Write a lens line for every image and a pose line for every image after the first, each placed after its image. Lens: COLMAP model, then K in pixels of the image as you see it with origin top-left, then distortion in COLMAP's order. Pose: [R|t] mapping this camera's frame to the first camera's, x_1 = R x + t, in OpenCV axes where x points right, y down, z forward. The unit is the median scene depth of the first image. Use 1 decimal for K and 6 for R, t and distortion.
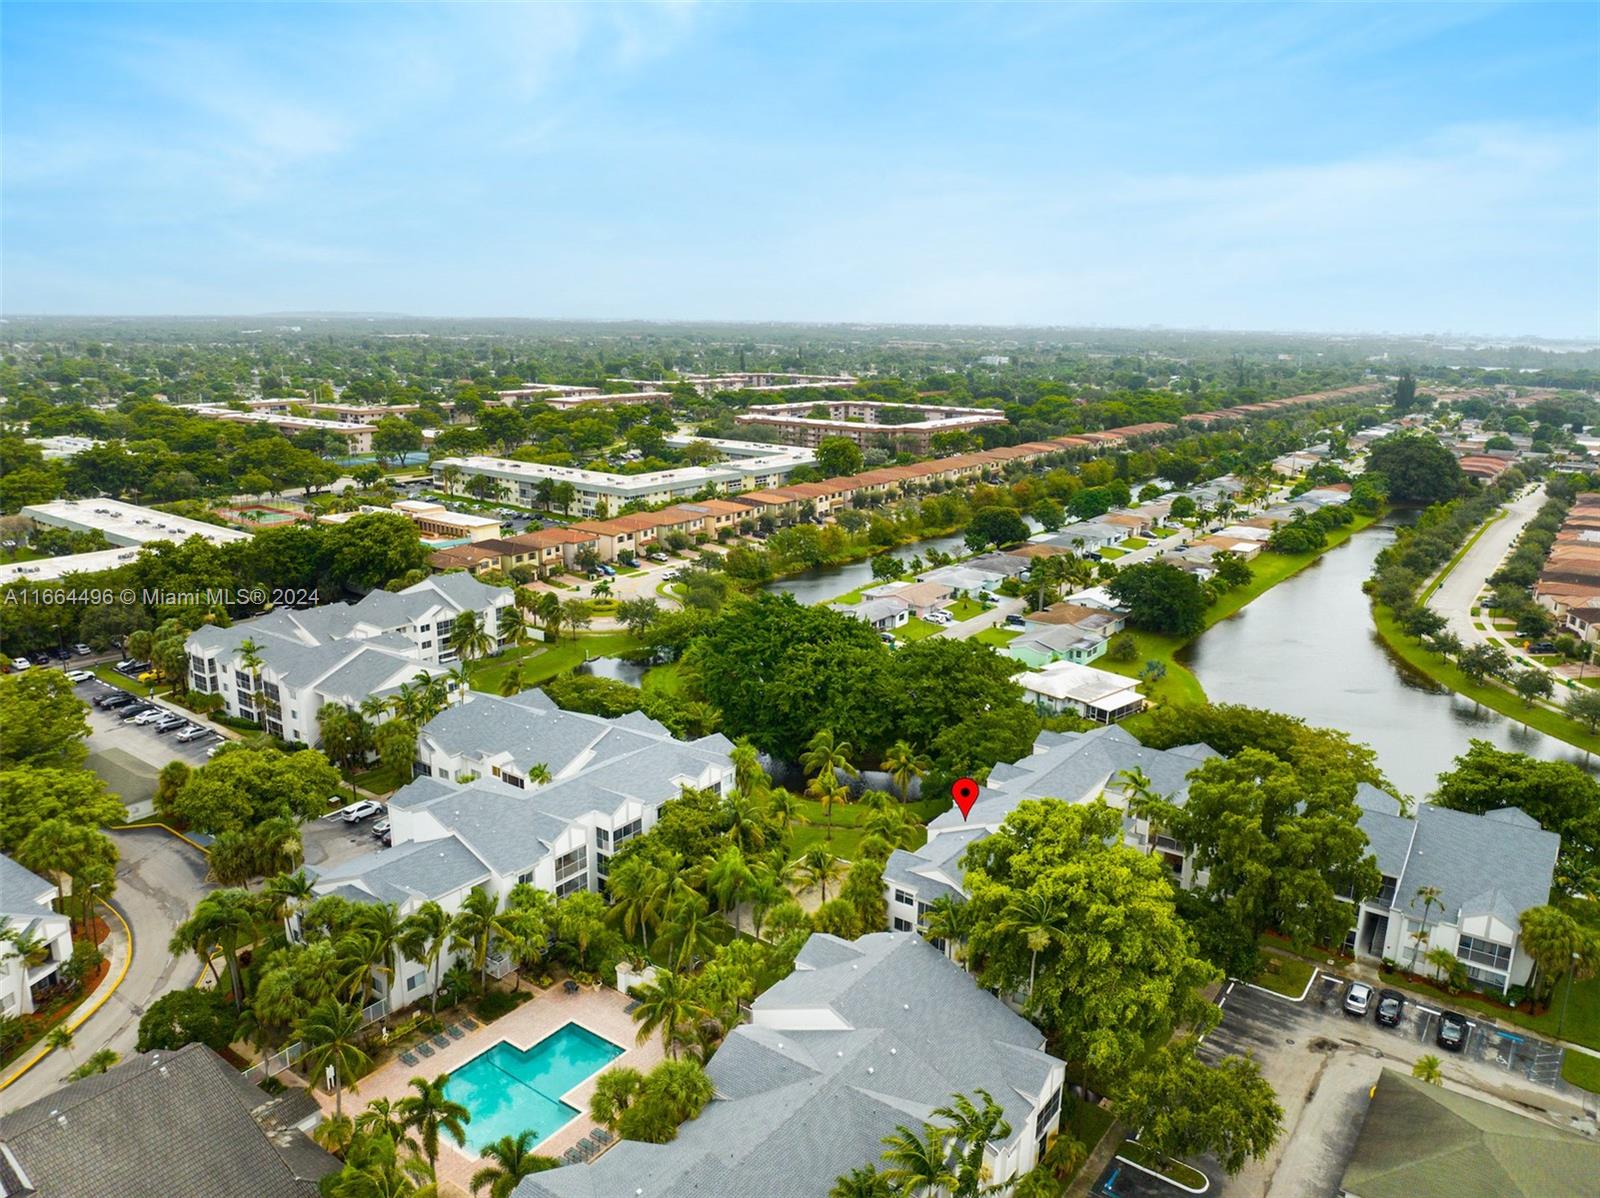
lens RADIAL K [[1116.8, 0, 797.2], [0, 1116.8, 589.0], [0, 0, 1]] dist [-0.033194, -0.004939]
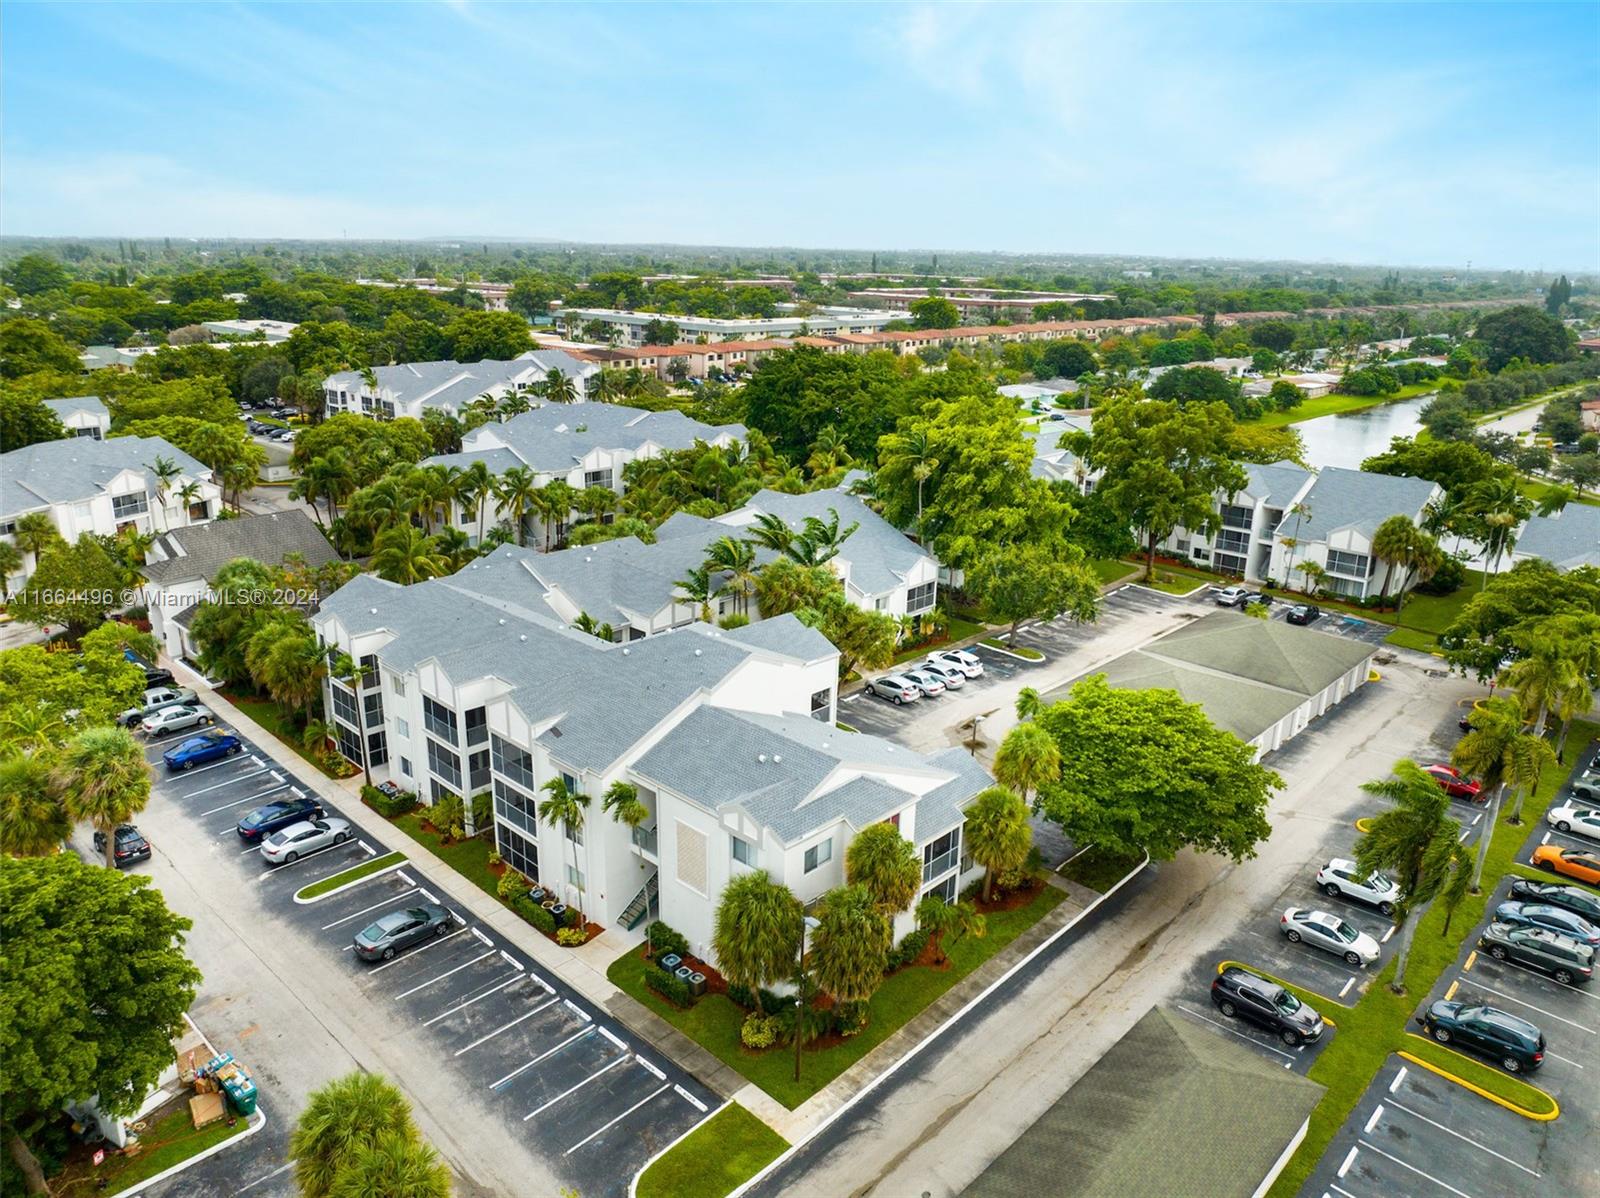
lens RADIAL K [[1116.8, 0, 802.6], [0, 1116.8, 585.9], [0, 0, 1]] dist [-0.033194, -0.004939]
pose [[0.991951, 0.041962, -0.119464, 0.054233], [-0.035323, 0.997740, 0.057156, 0.085985], [0.121592, -0.052476, 0.991192, -0.066566]]
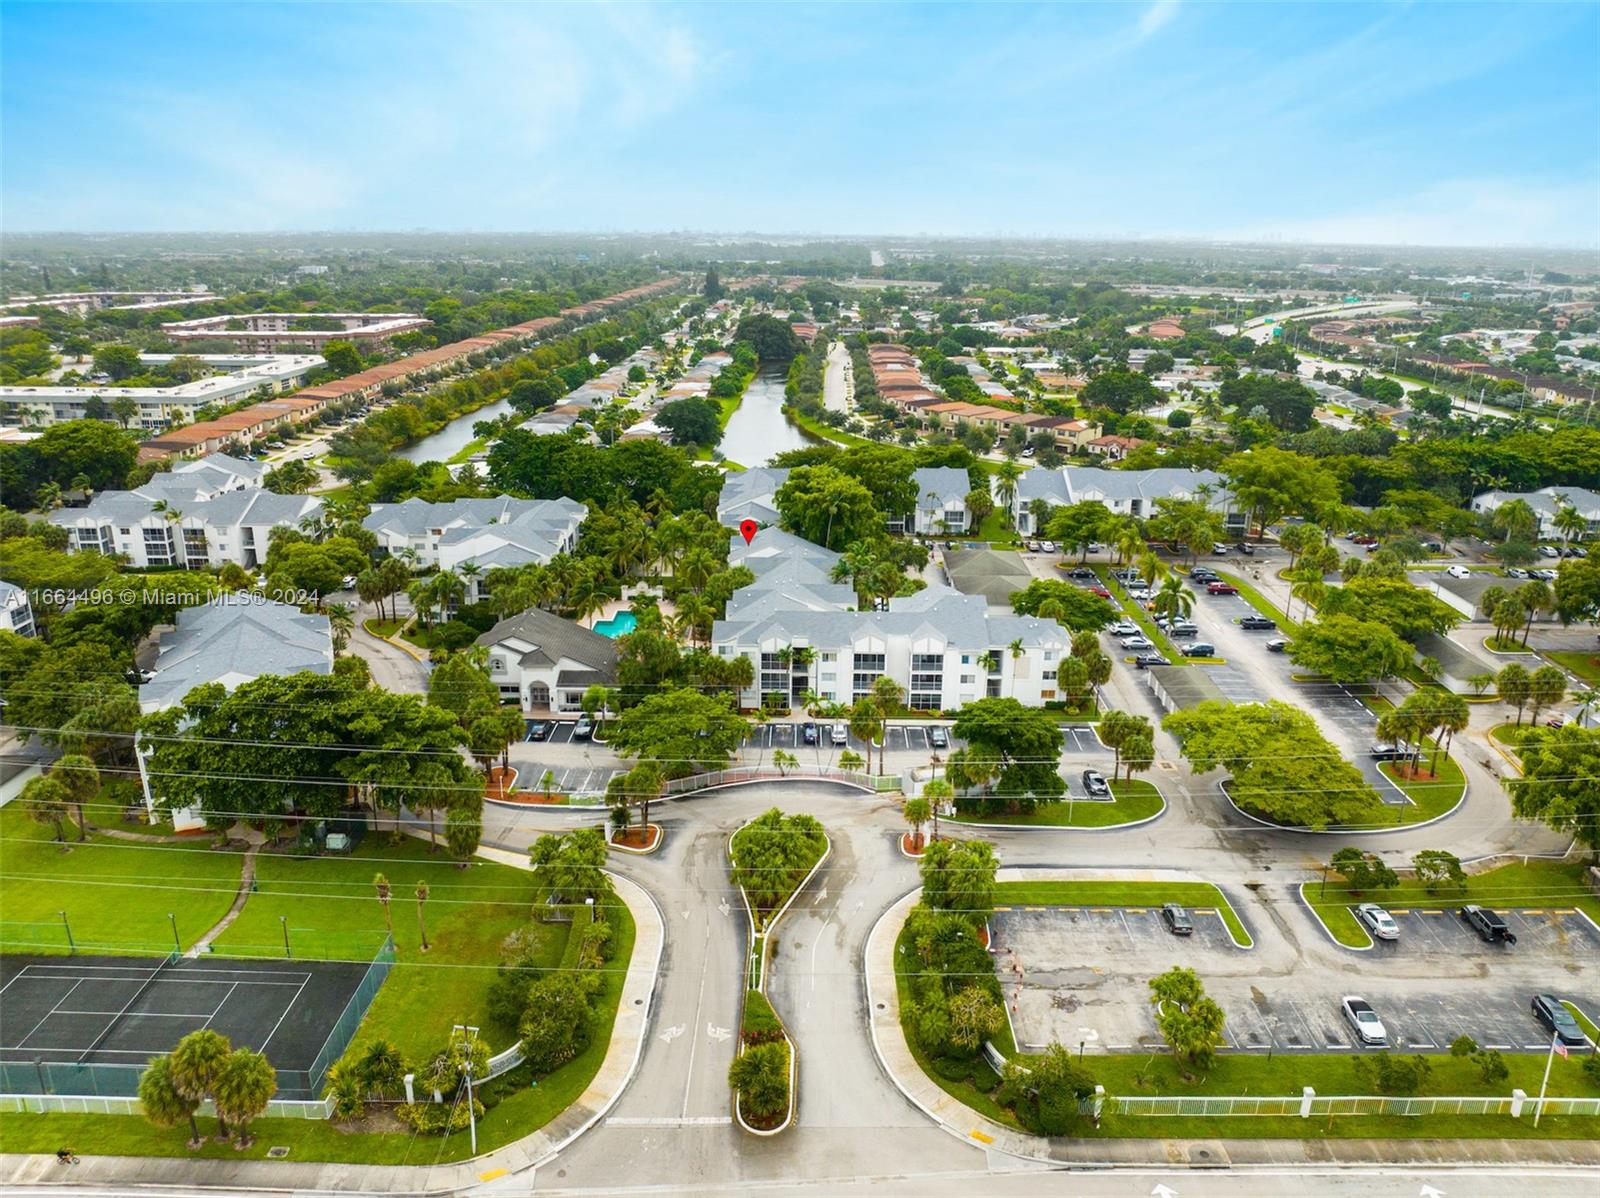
lens RADIAL K [[1116.8, 0, 806.9], [0, 1116.8, 607.4], [0, 0, 1]] dist [-0.033194, -0.004939]
pose [[0.808776, -0.193698, 0.555304, -0.272716], [0.138943, 0.980409, 0.139617, 0.040759], [-0.571469, -0.035763, 0.819844, -0.214447]]
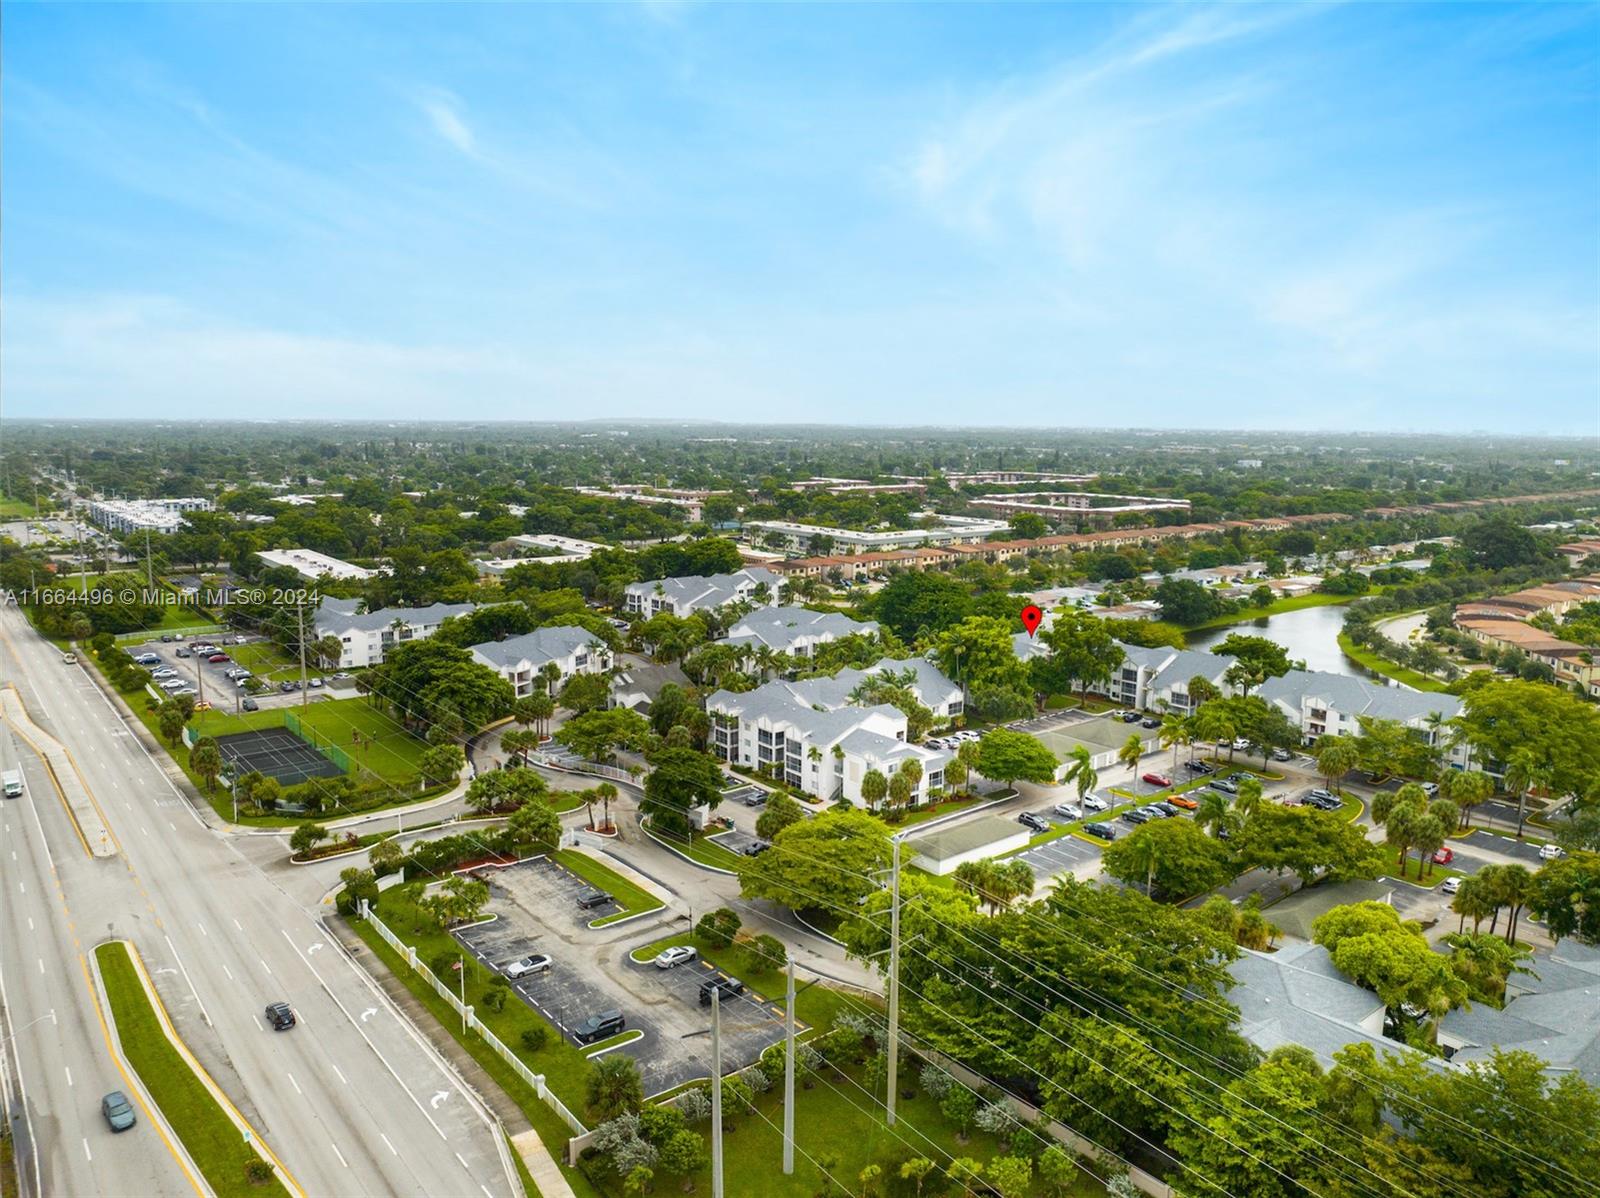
lens RADIAL K [[1116.8, 0, 811.3], [0, 1116.8, 609.9], [0, 0, 1]] dist [-0.033194, -0.004939]
pose [[0.970210, 0.035631, -0.239631, 0.119698], [-0.053010, 0.996379, -0.066472, 0.095185], [0.236395, 0.077195, 0.968586, -0.407041]]
